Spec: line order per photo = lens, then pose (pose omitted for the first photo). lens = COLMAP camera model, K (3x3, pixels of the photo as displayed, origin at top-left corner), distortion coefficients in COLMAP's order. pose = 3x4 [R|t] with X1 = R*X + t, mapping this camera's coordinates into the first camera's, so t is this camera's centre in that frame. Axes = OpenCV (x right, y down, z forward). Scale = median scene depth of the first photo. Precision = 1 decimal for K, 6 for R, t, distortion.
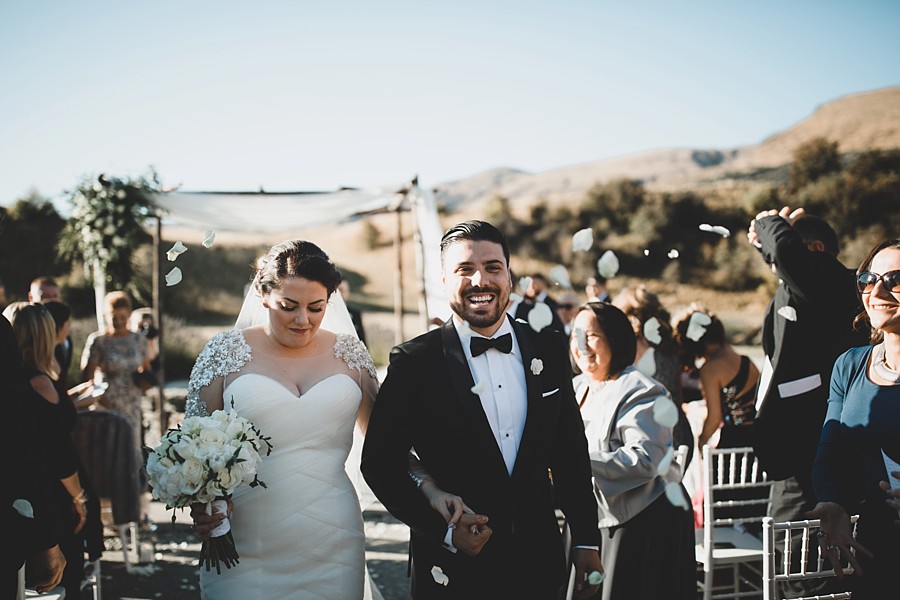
lens RADIAL K [[804.1, 0, 446.2], [0, 804.1, 306.2], [0, 0, 1]] dist [-0.015642, -0.006883]
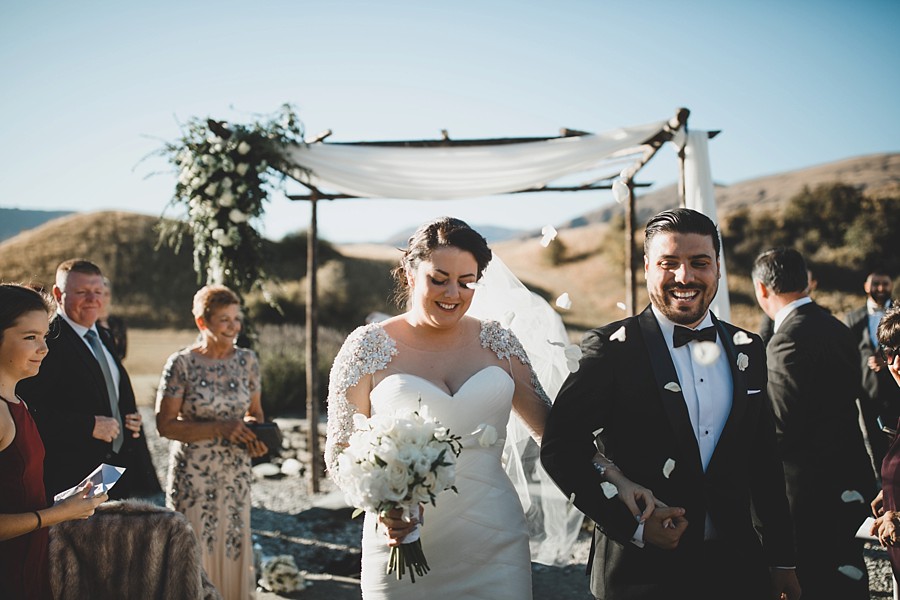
lens RADIAL K [[804.1, 0, 448.0], [0, 804.1, 295.7], [0, 0, 1]] dist [-0.015642, -0.006883]
pose [[0.974927, -0.001863, -0.222515, -0.083702], [-0.005965, 0.999387, -0.034502, 0.007970], [0.222443, 0.034965, 0.974318, 0.371041]]
